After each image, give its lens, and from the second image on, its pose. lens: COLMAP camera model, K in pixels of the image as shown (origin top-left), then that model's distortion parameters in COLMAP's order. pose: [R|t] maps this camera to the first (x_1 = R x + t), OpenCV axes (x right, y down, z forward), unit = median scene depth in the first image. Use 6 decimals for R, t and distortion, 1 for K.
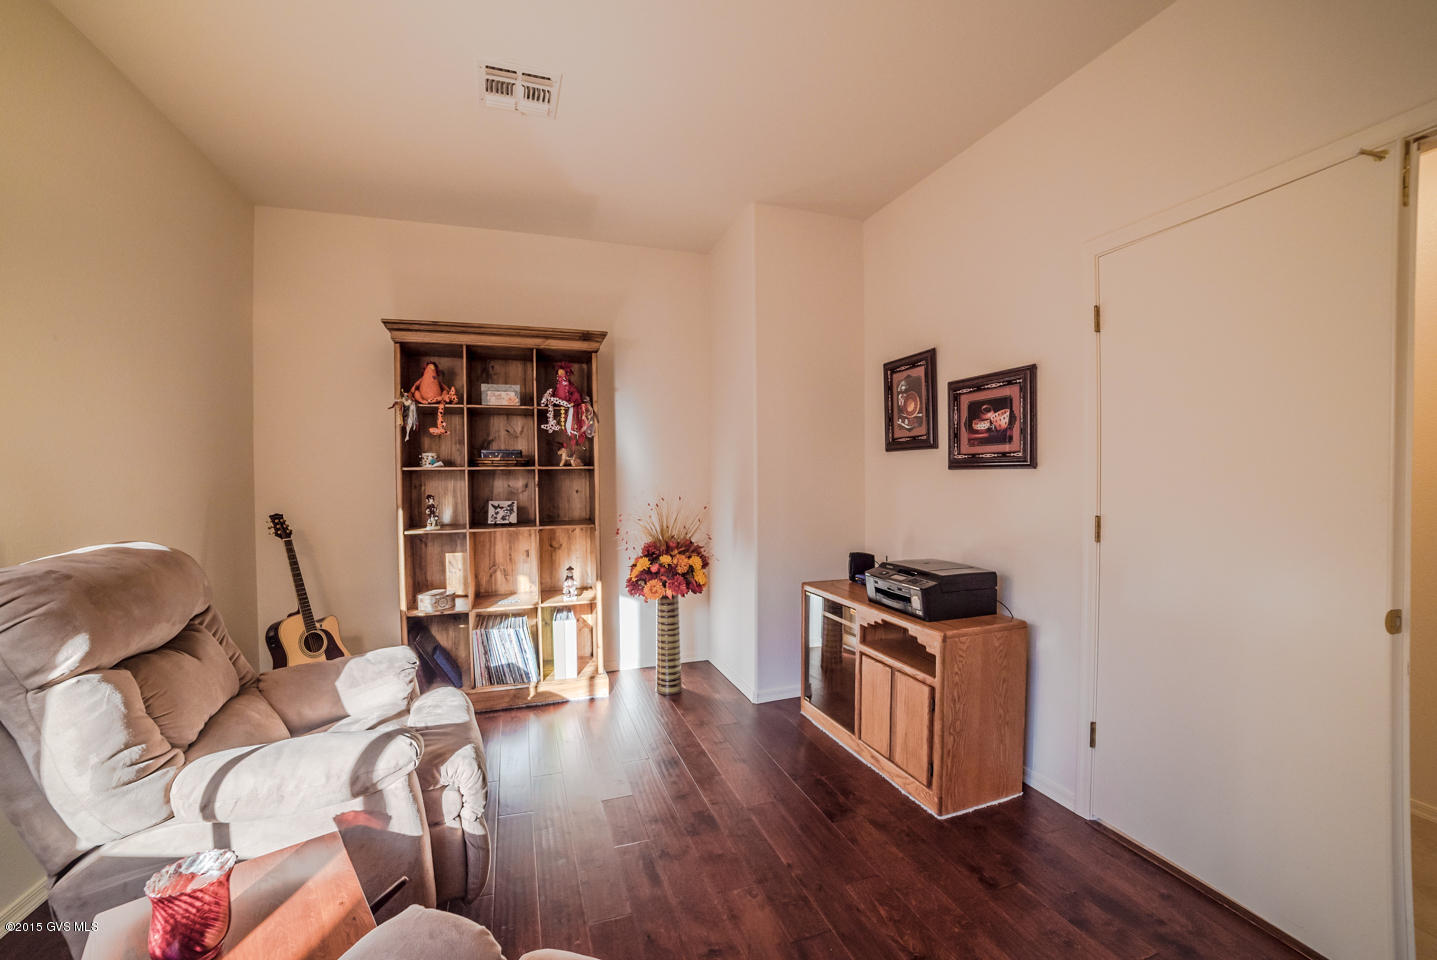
lens RADIAL K [[585.1, 0, 715.5], [0, 585.1, 477.5], [0, 0, 1]] dist [-0.031288, 0.001108]
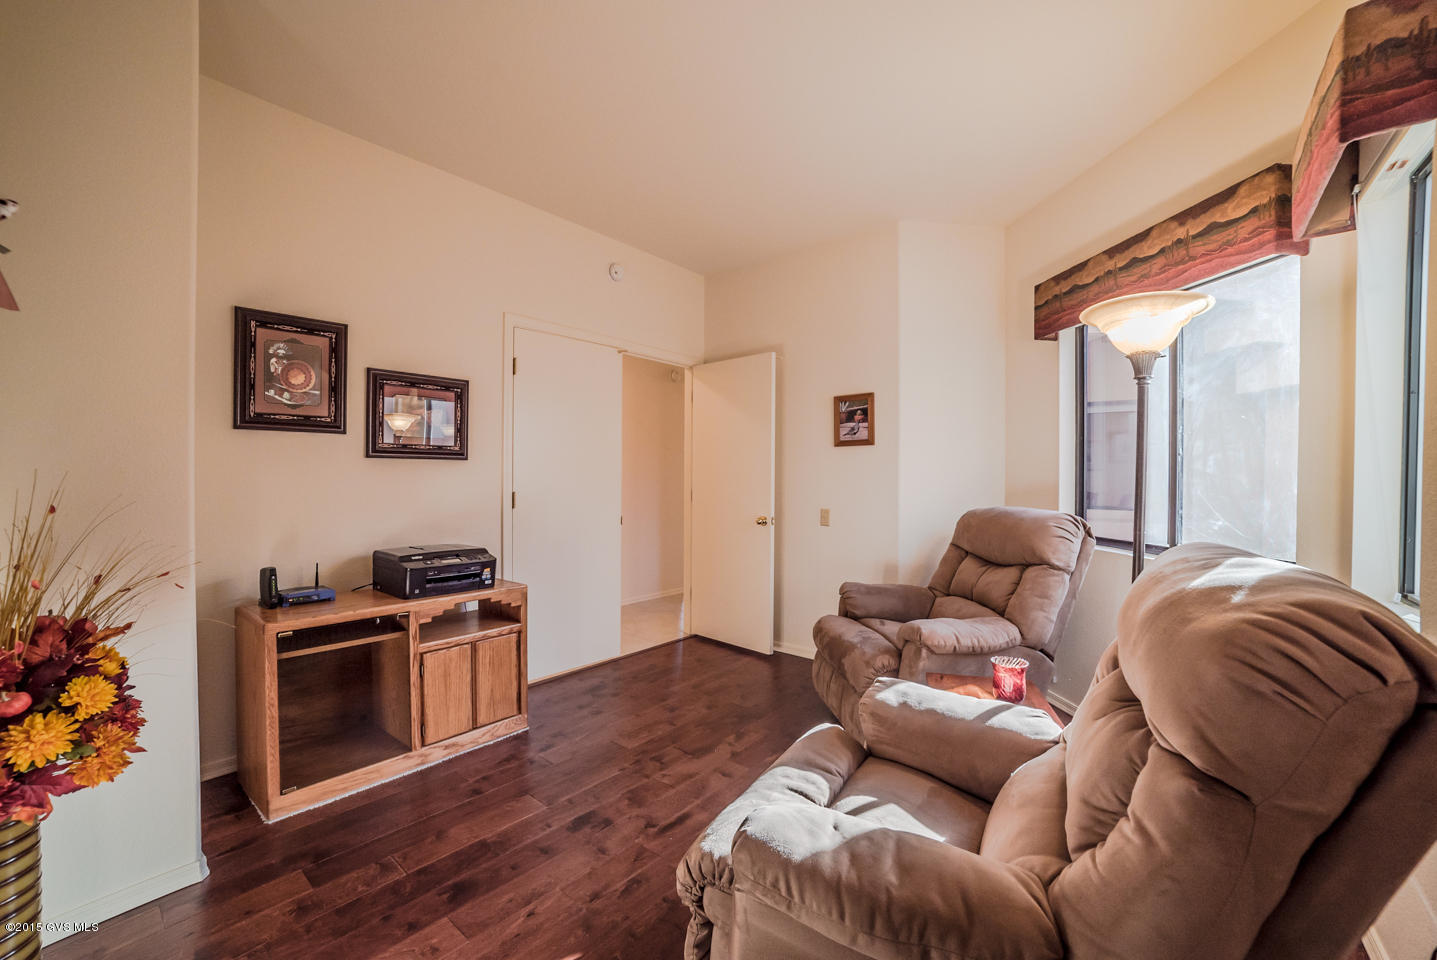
lens RADIAL K [[585.1, 0, 711.5], [0, 585.1, 484.4], [0, 0, 1]] dist [-0.031288, 0.001108]
pose [[-0.514592, -0.003068, 0.857430, -0.625266], [0.007556, 0.999939, 0.008113, 0.023778], [-0.857402, 0.010654, -0.514537, 0.870250]]
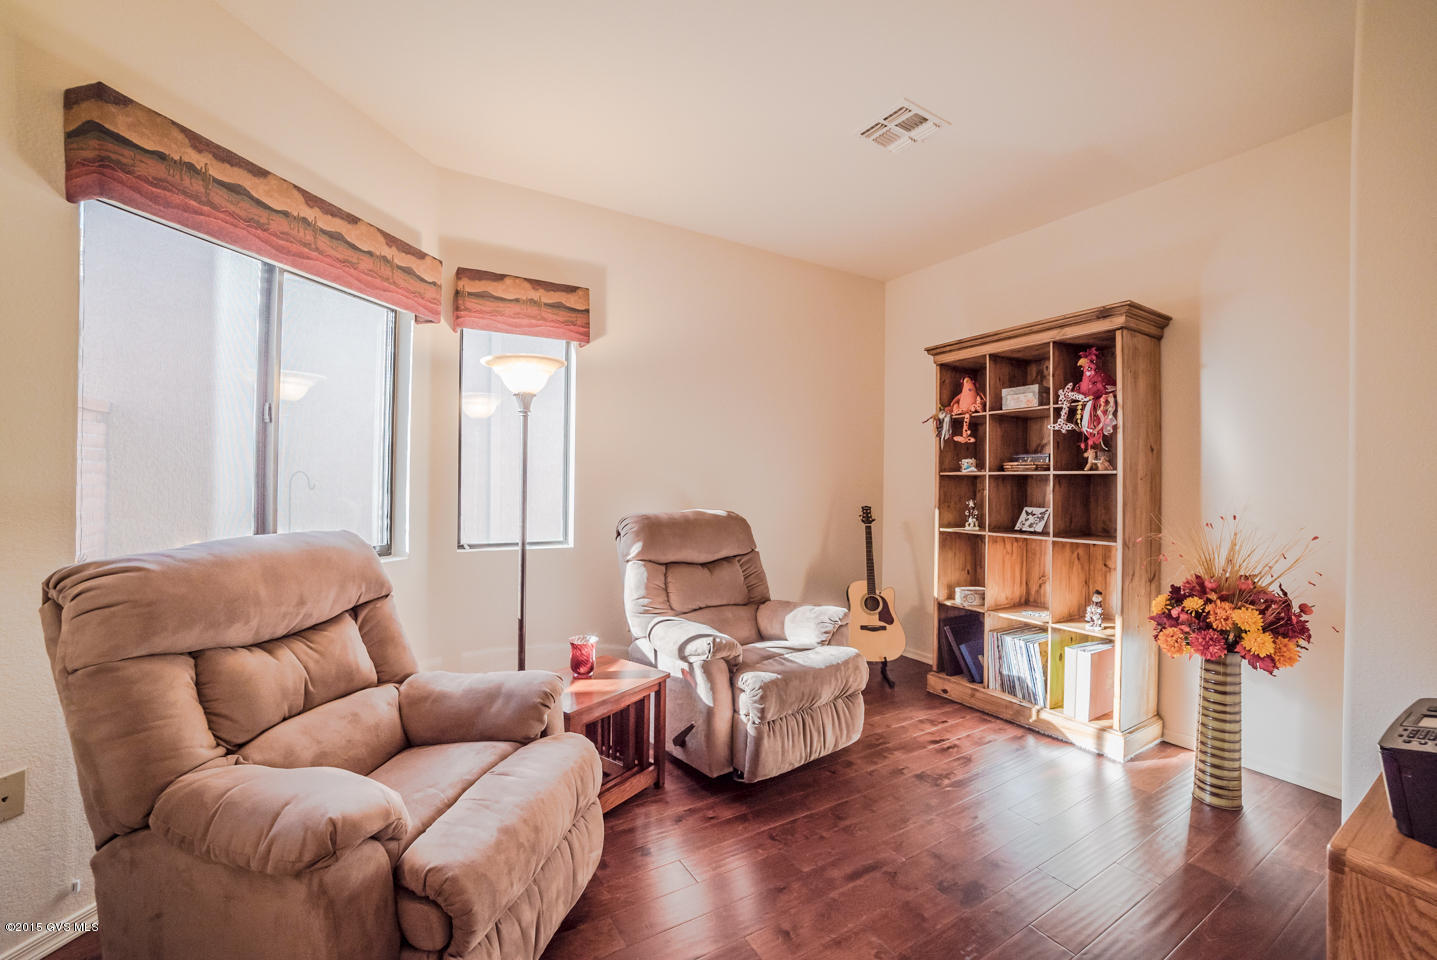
lens RADIAL K [[585.1, 0, 724.3], [0, 585.1, 478.3], [0, 0, 1]] dist [-0.031288, 0.001108]
pose [[0.213153, 0.004418, -0.977009, 0.475559], [-0.022497, 0.999747, -0.000387, 0.004248], [0.976760, 0.022062, 0.213198, 0.316124]]
